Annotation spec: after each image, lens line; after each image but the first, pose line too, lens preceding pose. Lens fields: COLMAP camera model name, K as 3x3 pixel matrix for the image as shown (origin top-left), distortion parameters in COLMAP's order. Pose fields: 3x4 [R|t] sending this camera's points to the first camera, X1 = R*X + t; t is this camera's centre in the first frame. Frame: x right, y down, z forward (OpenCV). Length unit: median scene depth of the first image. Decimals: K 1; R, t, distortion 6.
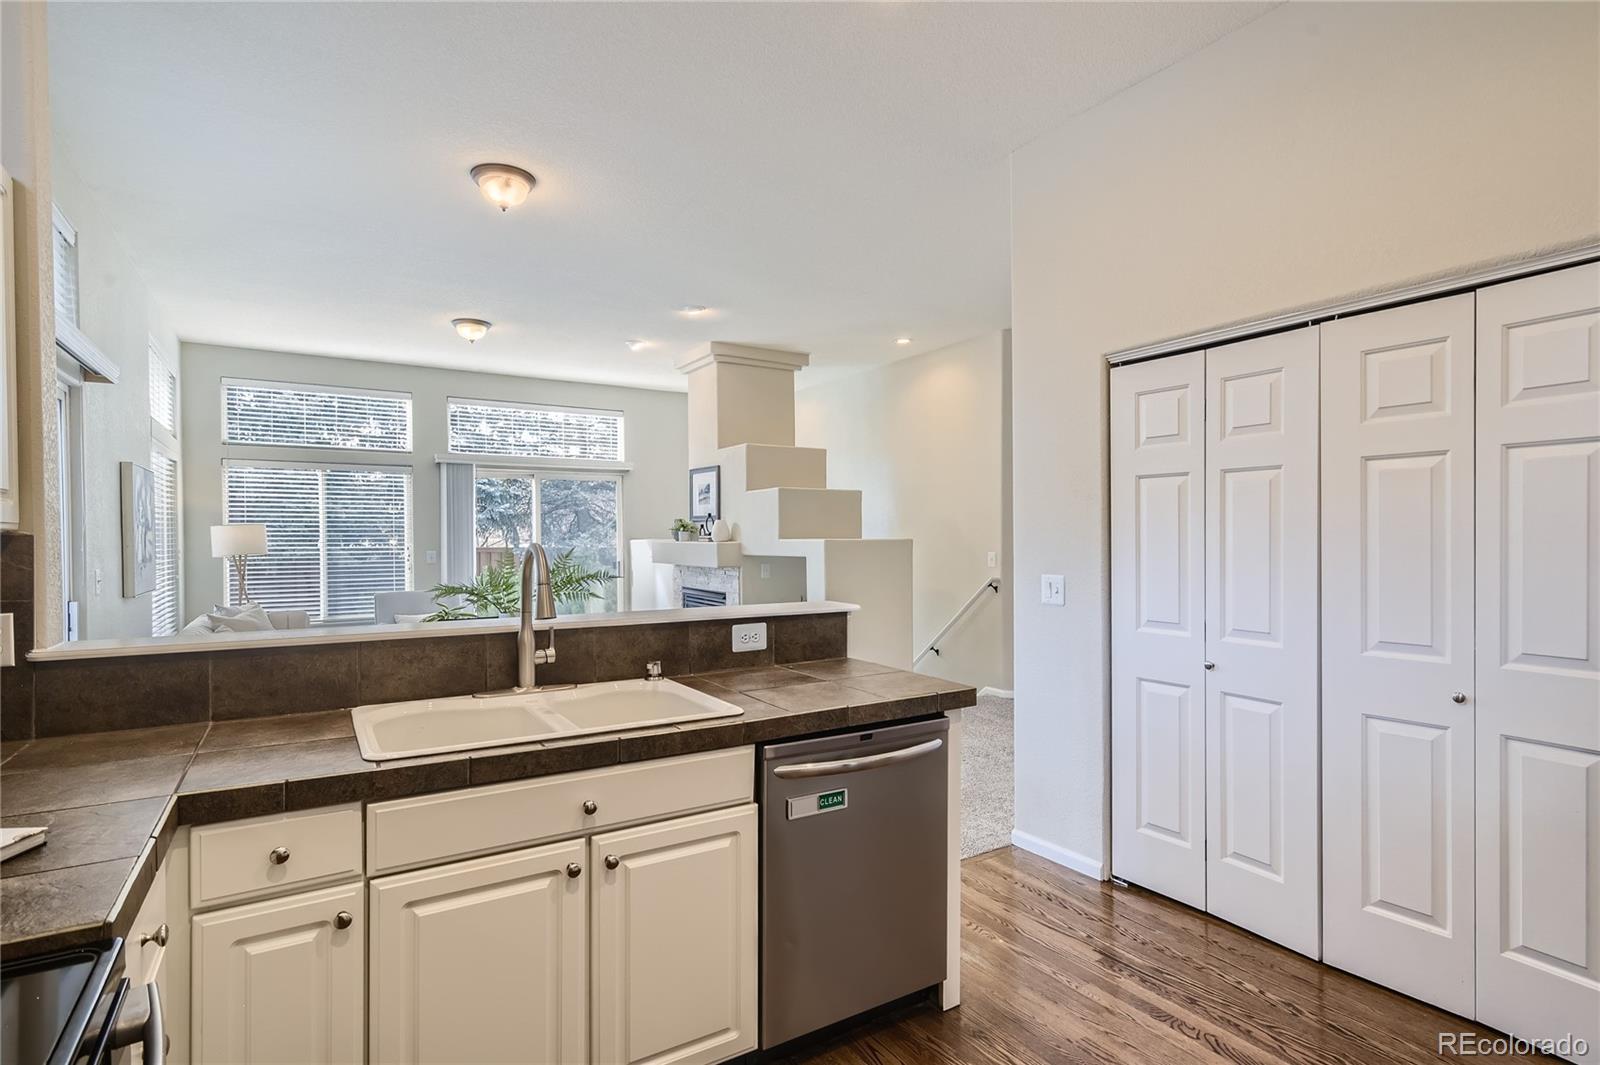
lens RADIAL K [[781.3, 0, 799.6], [0, 781.3, 542.1], [0, 0, 1]] dist [0.010396, -0.003785]
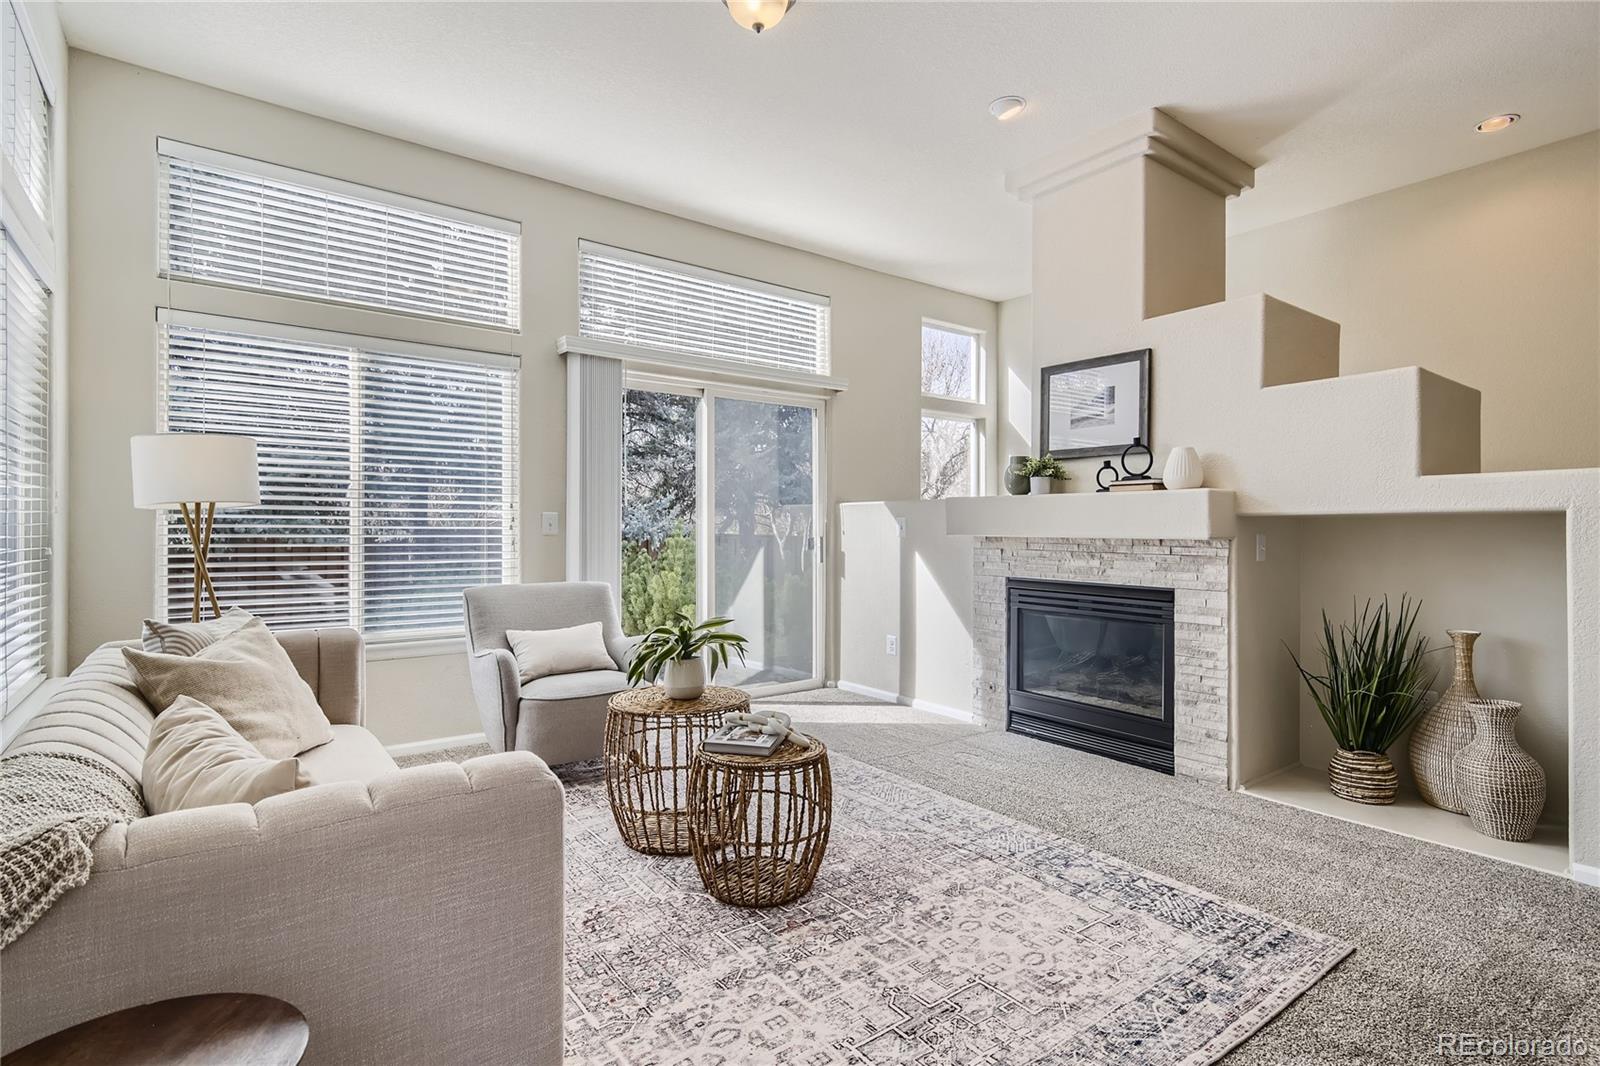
lens RADIAL K [[781.3, 0, 802.1], [0, 781.3, 527.5], [0, 0, 1]] dist [0.010396, -0.003785]
pose [[0.996580, 0.004005, 0.082534, -0.937540], [-0.003315, 0.999958, -0.008492, 0.071452], [-0.082565, 0.008190, 0.996552, 1.209886]]
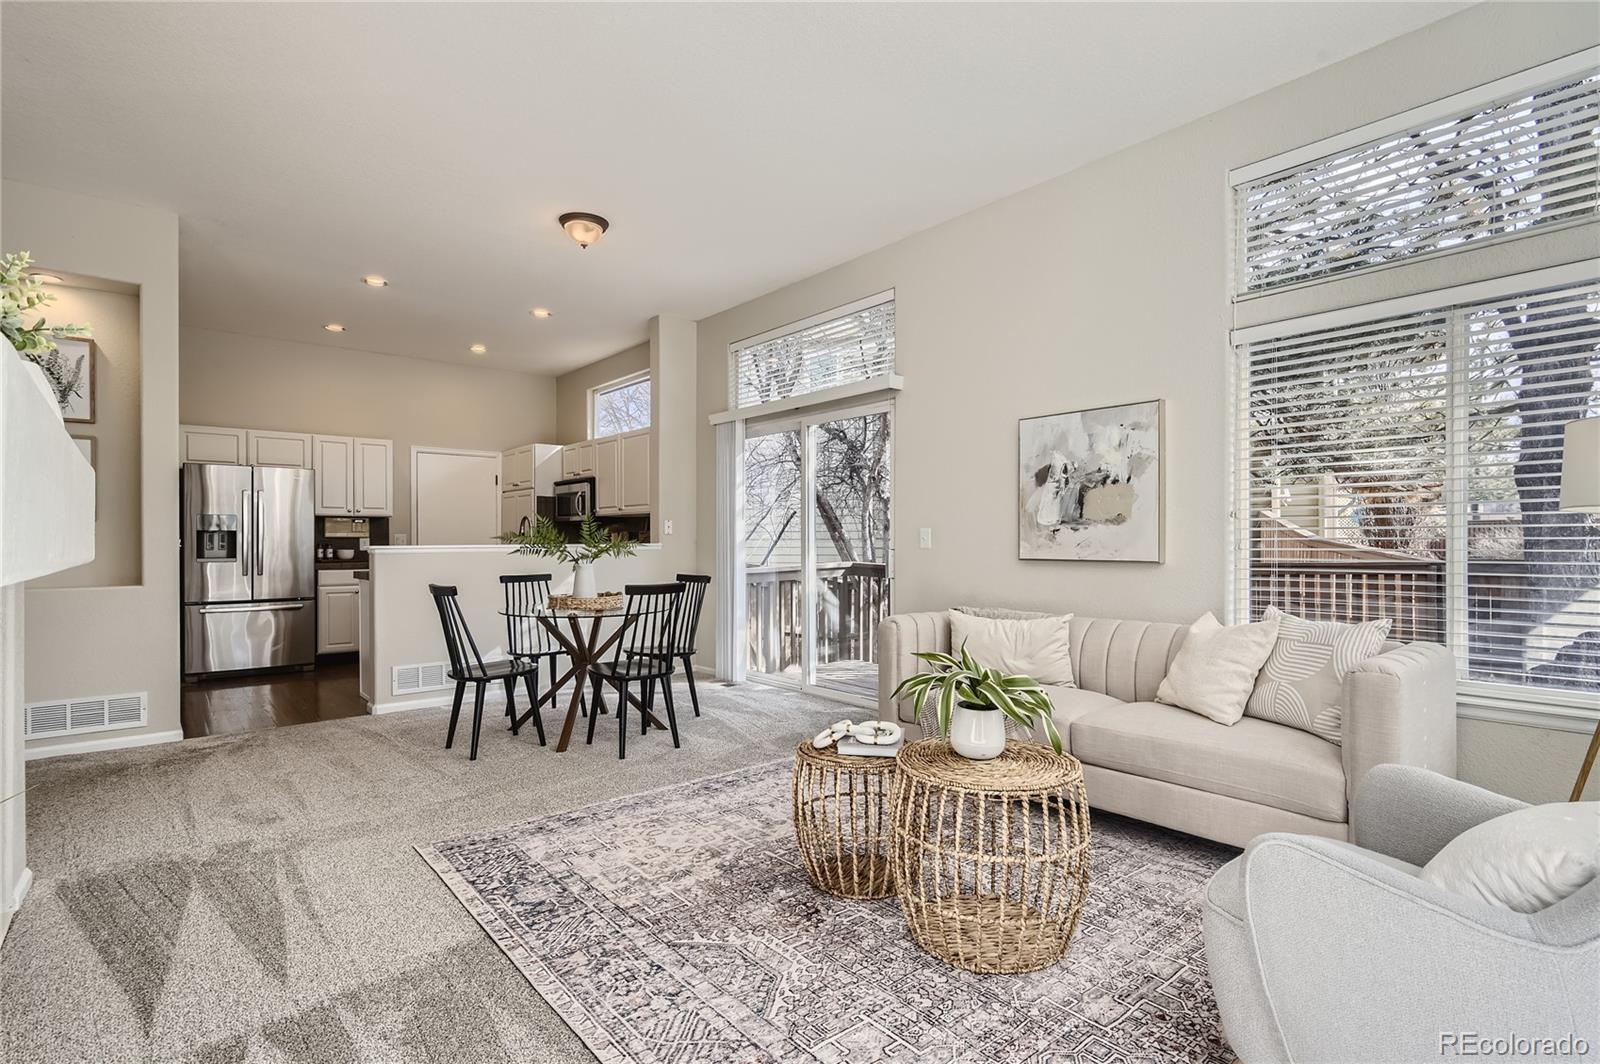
lens RADIAL K [[781.3, 0, 780.4], [0, 781.3, 541.6], [0, 0, 1]] dist [0.010396, -0.003785]
pose [[-0.994309, 0.006408, -0.106343, -0.719632], [0.005385, 0.999936, 0.009904, 0.056494], [0.106400, 0.009275, -0.994280, 3.004775]]
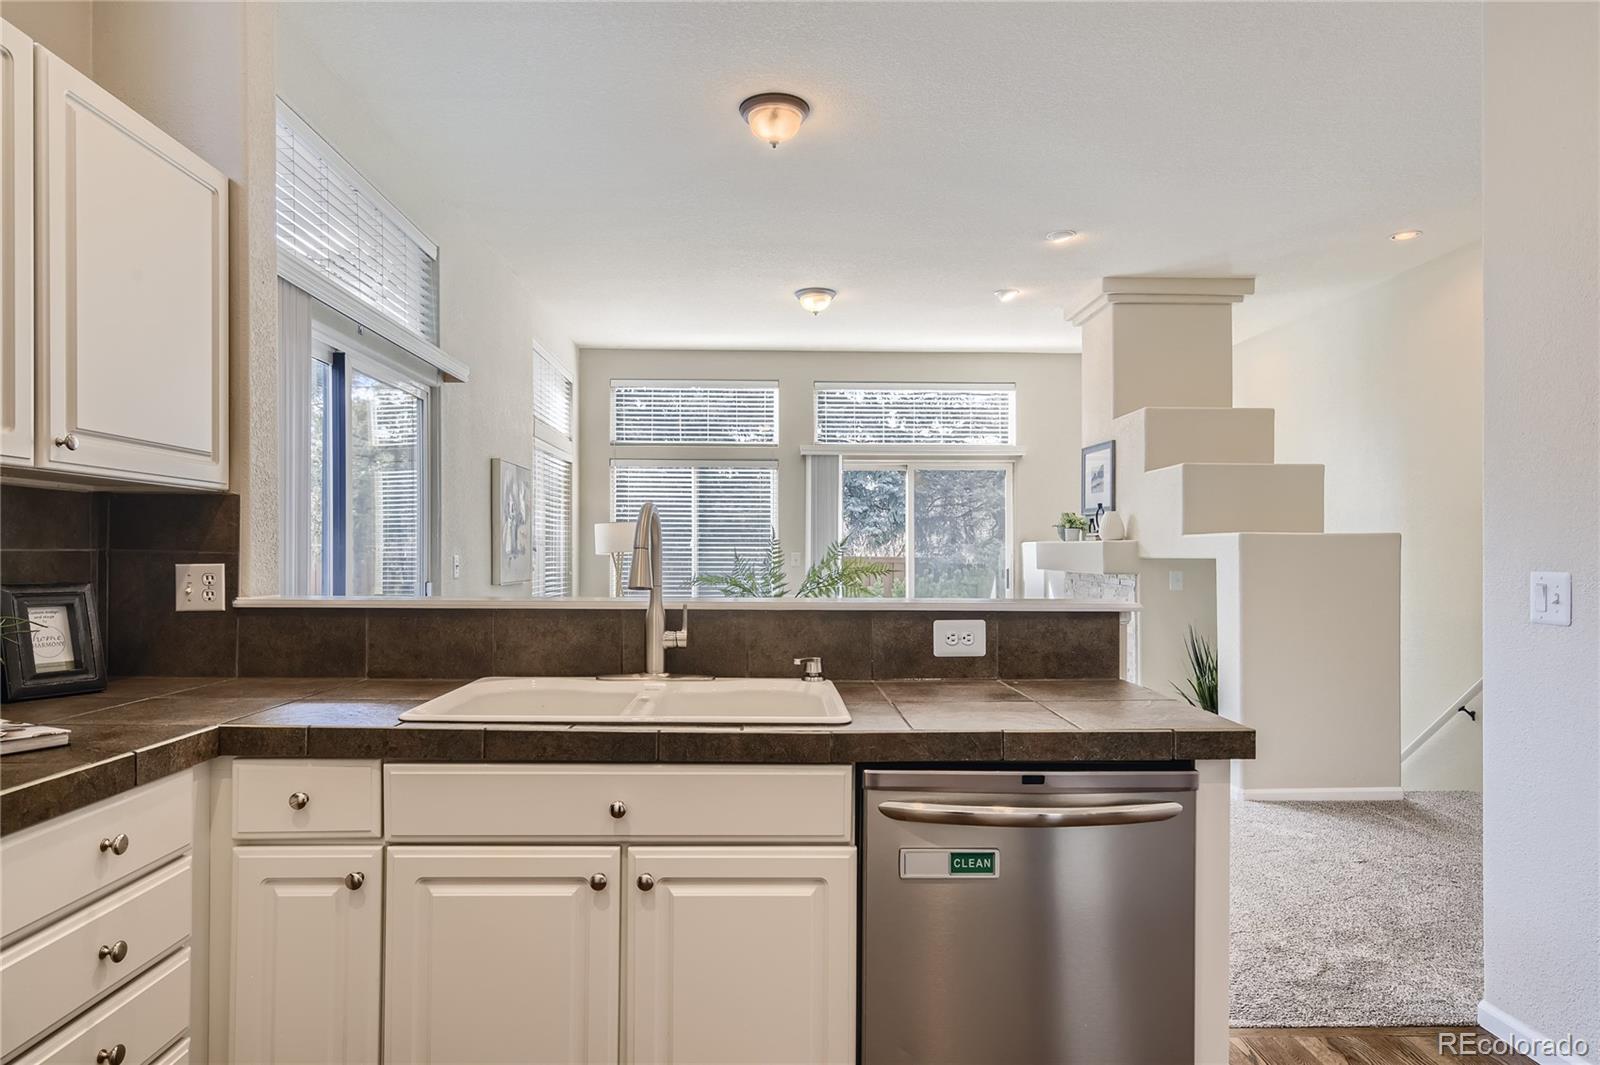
lens RADIAL K [[951.5, 0, 802.3], [0, 951.5, 545.8], [0, 0, 1]] dist [0.006776, -0.001314]
pose [[0.866400, 0.002479, -0.499345, 0.237533], [-0.009212, 0.999897, -0.011018, 0.042430], [0.499266, 0.014146, 0.866333, 0.134365]]
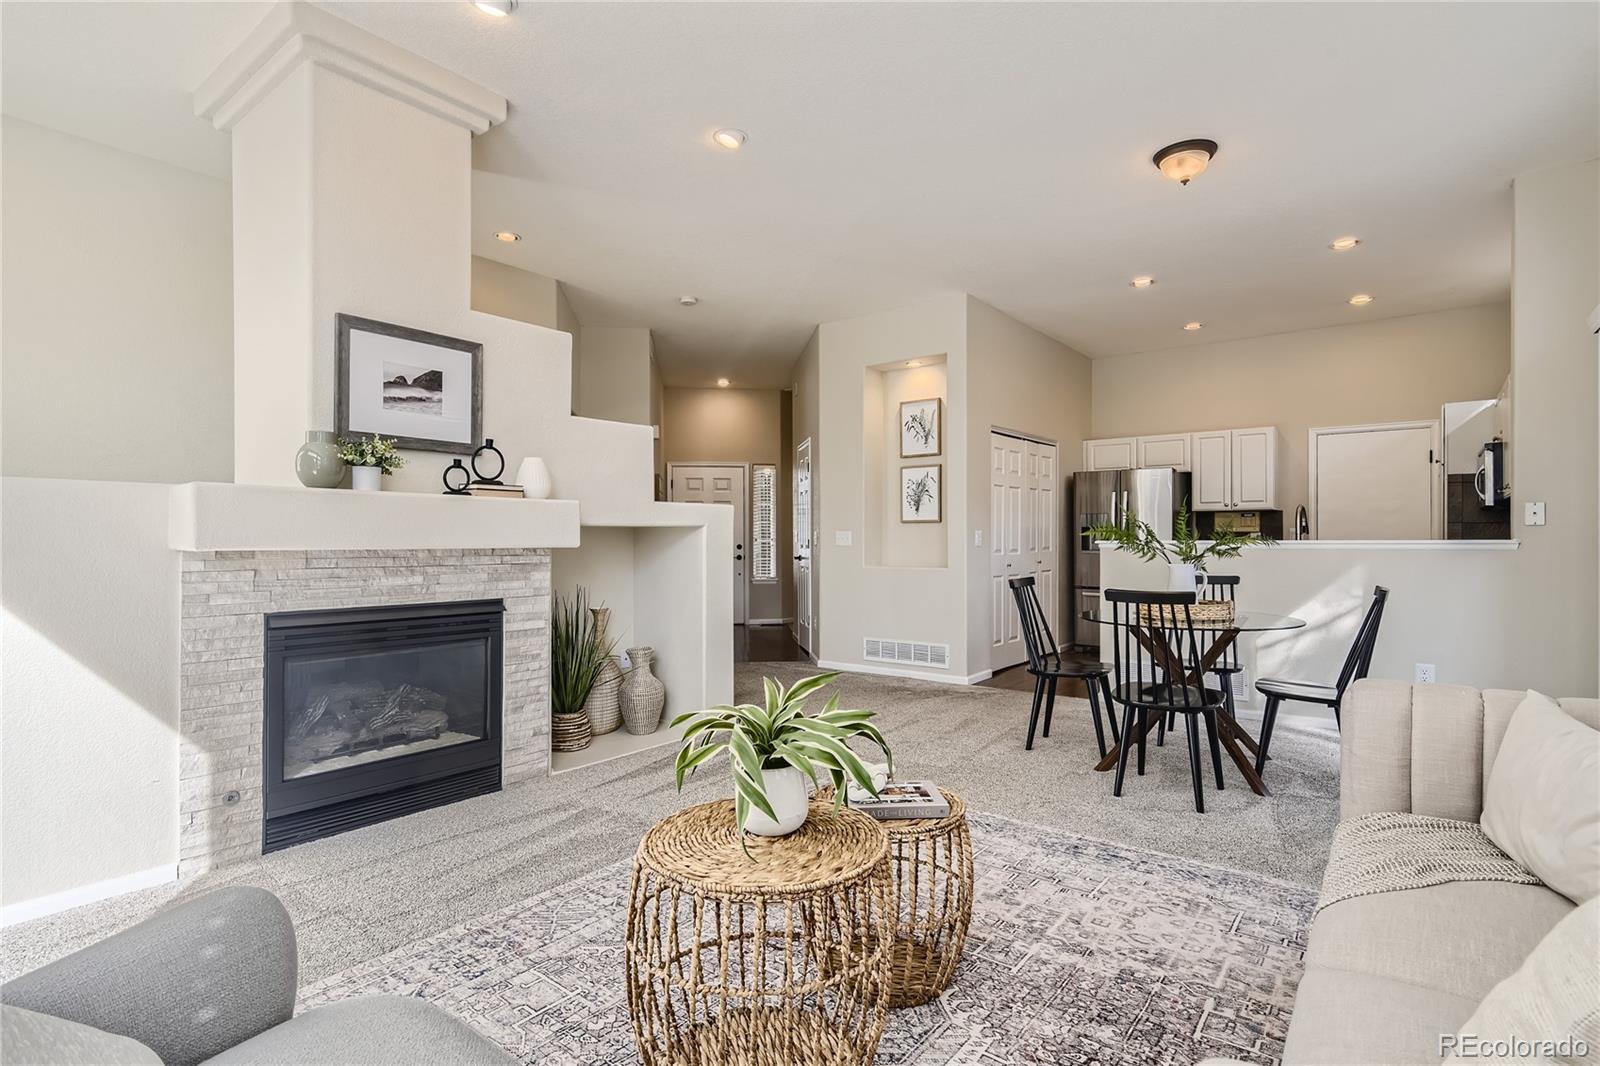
lens RADIAL K [[781.3, 0, 795.8], [0, 781.3, 536.6], [0, 0, 1]] dist [0.010396, -0.003785]
pose [[-0.331604, 0.004194, 0.943409, -1.565998], [0.009316, 0.999956, -0.001171, 0.065022], [-0.943373, 0.008400, -0.331628, 2.409670]]
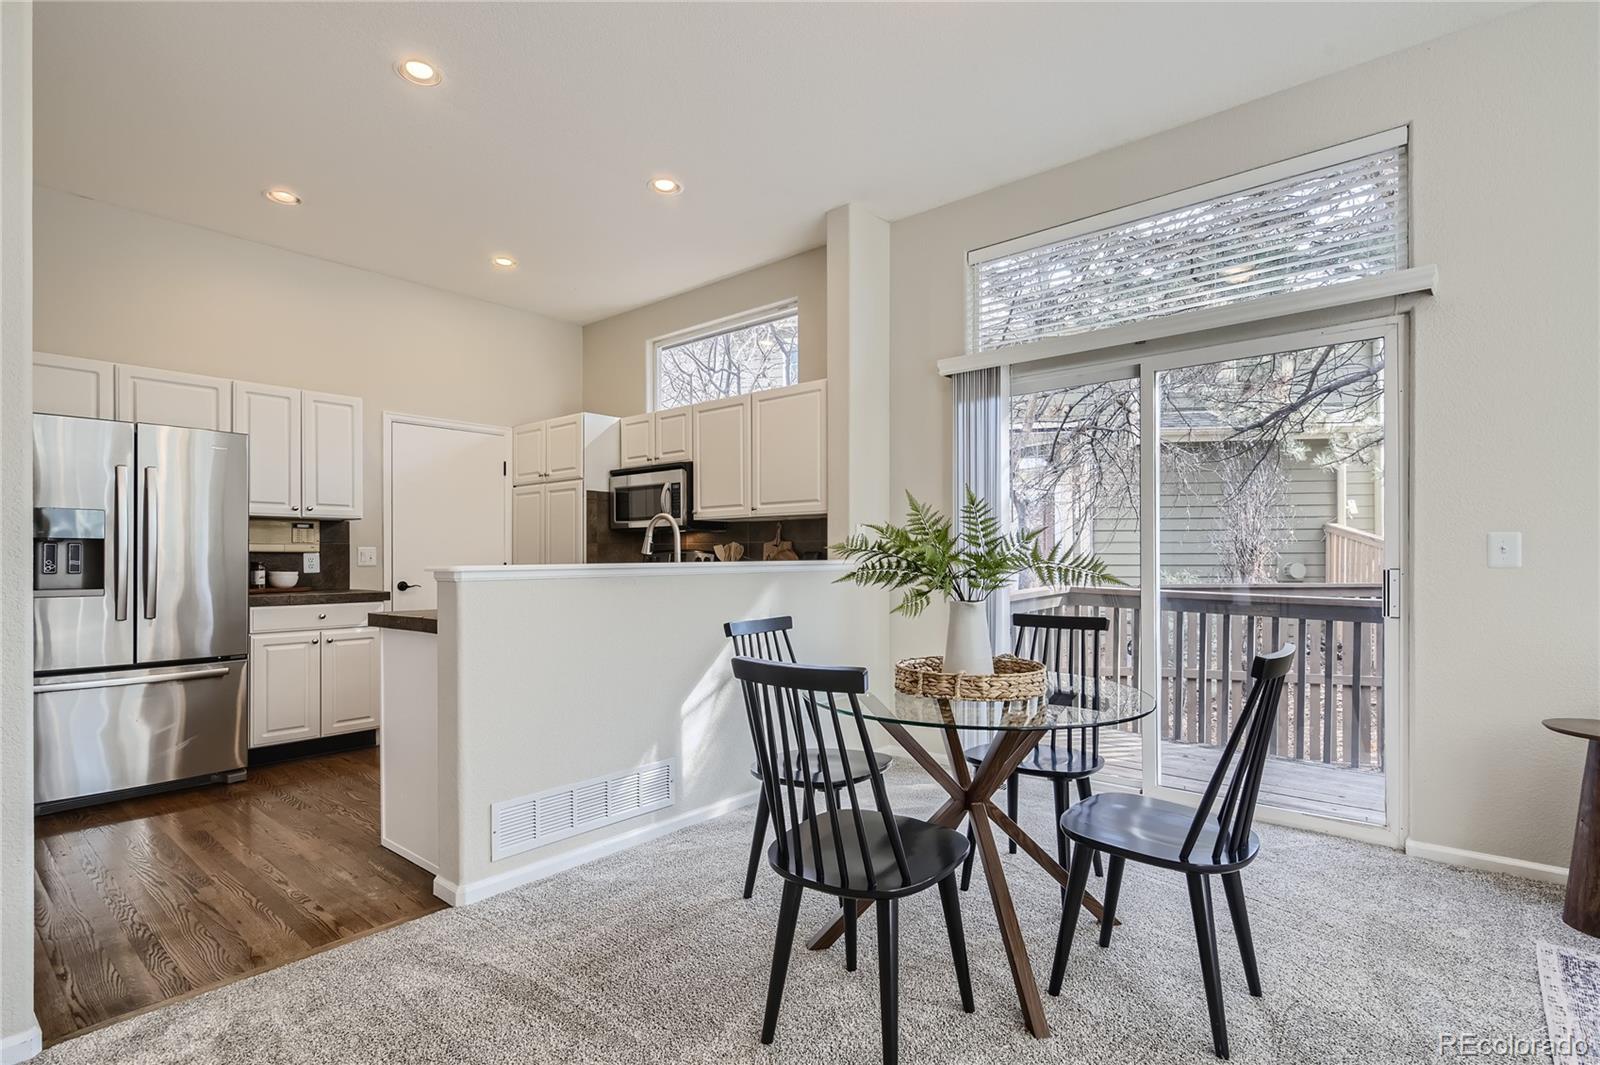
lens RADIAL K [[781.3, 0, 779.7], [0, 781.3, 556.8], [0, 0, 1]] dist [0.010396, -0.003785]
pose [[-0.961673, 0.007170, -0.274107, -0.068466], [0.005362, 0.999959, 0.007342, 0.064701], [0.274148, 0.005590, -0.961671, 2.043160]]
